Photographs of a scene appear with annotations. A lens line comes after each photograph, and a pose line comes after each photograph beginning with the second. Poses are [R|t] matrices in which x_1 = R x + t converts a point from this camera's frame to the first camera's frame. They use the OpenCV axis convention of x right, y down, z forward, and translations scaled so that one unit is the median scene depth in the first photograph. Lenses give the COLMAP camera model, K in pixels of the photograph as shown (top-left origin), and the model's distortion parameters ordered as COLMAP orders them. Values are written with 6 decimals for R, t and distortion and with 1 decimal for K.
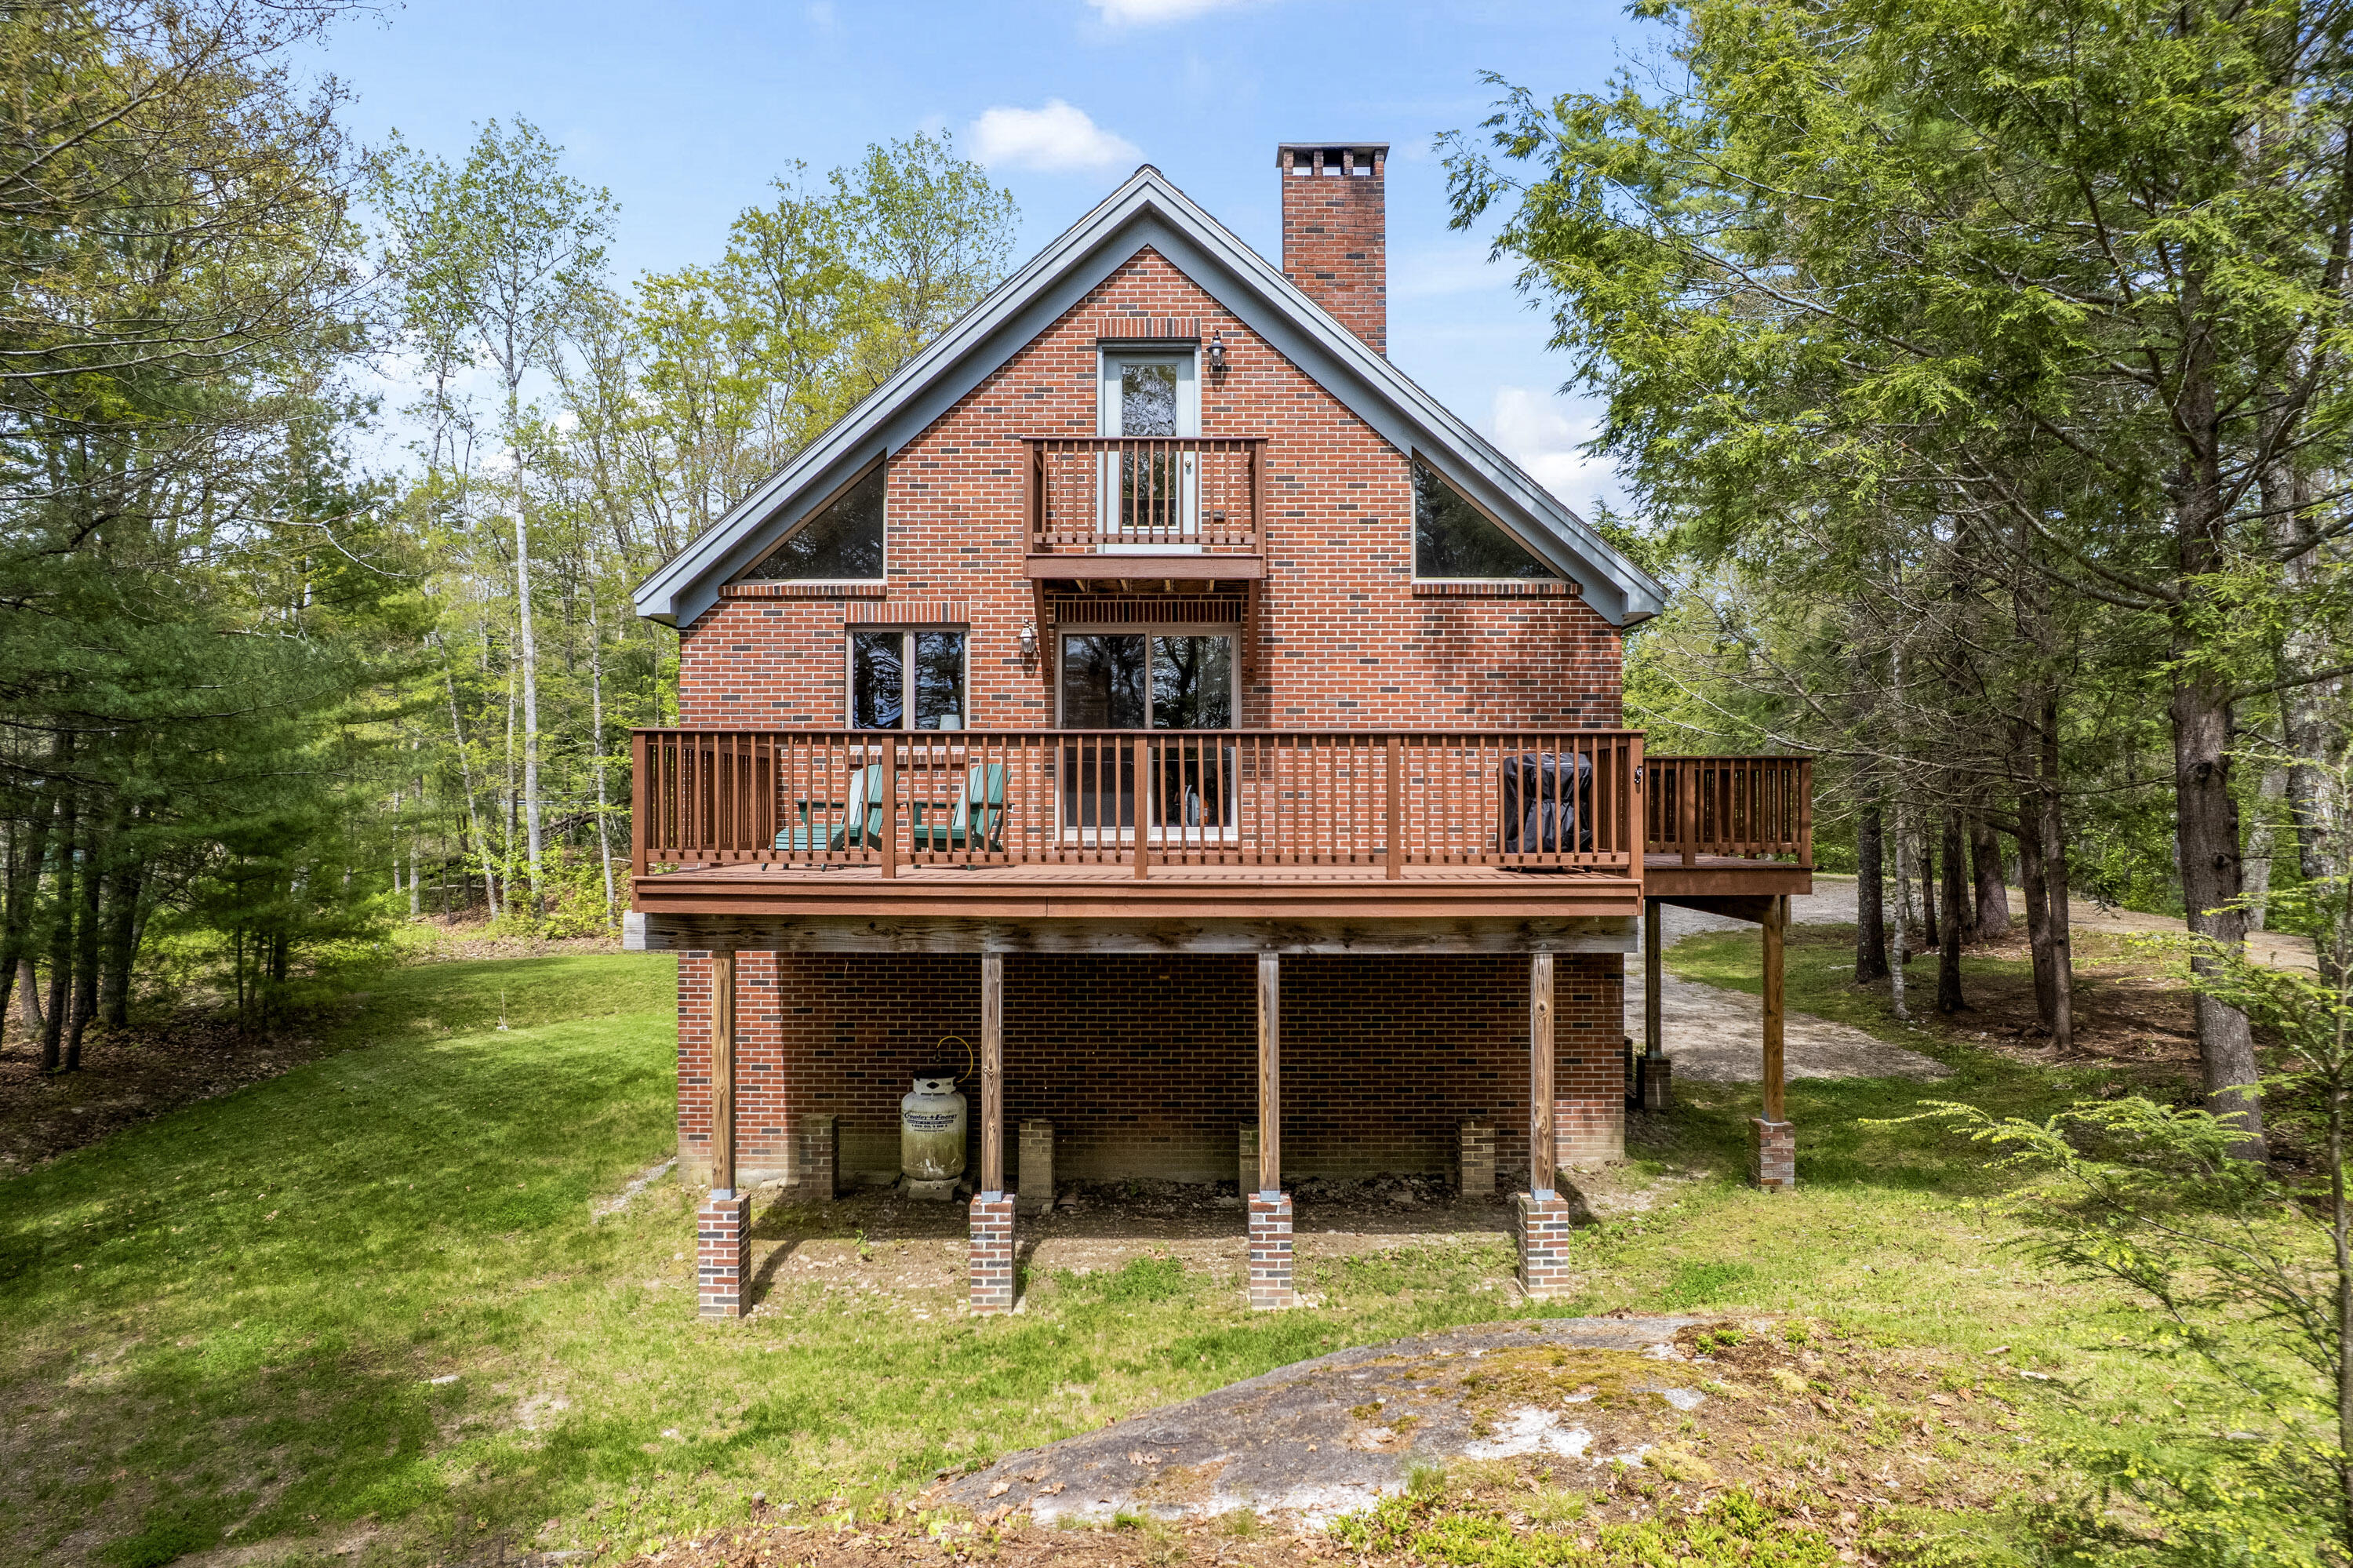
lens RADIAL K [[1476.5, 0, 1176.5], [0, 1476.5, 784.0], [0, 0, 1]] dist [-0.134560, -0.000301]
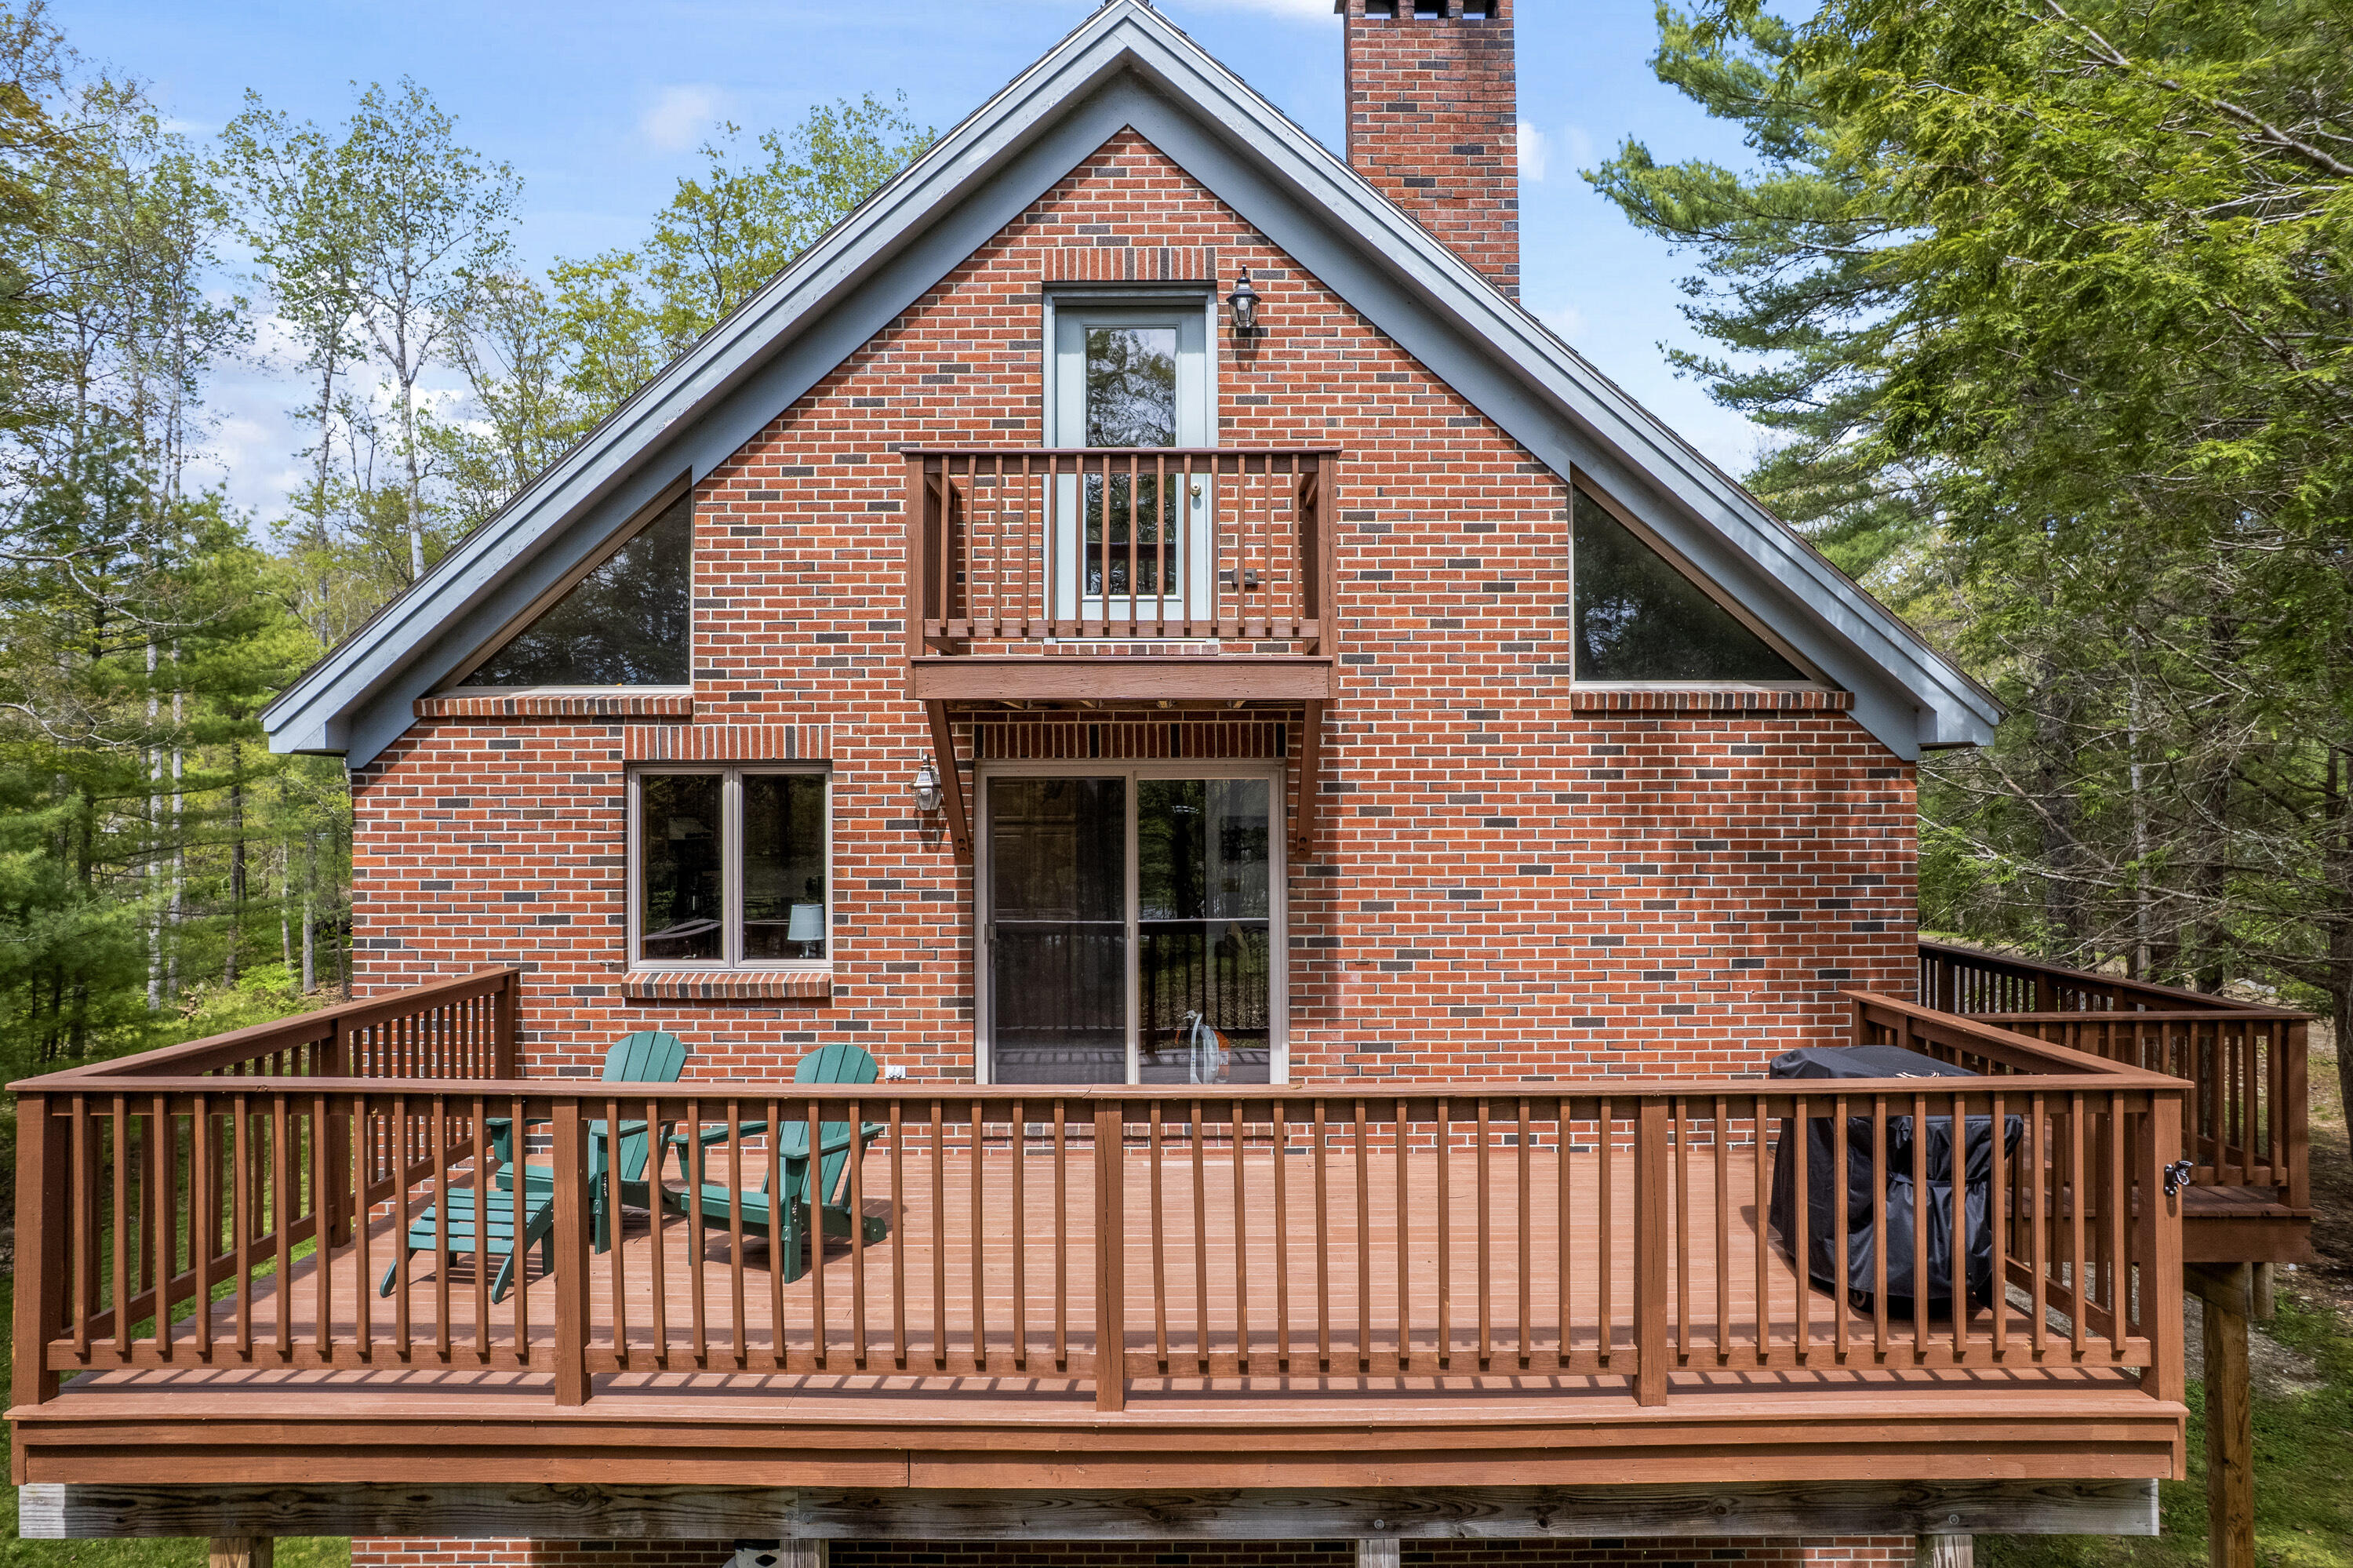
lens RADIAL K [[1534.5, 0, 1176.5], [0, 1534.5, 784.0], [0, 0, 1]] dist [-0.107859, 0.023605]
pose [[0.999979, -0.003774, 0.005299, -0.003829], [0.003846, 0.999900, -0.013618, -0.091370], [-0.005247, 0.013638, 0.999893, 0.381215]]
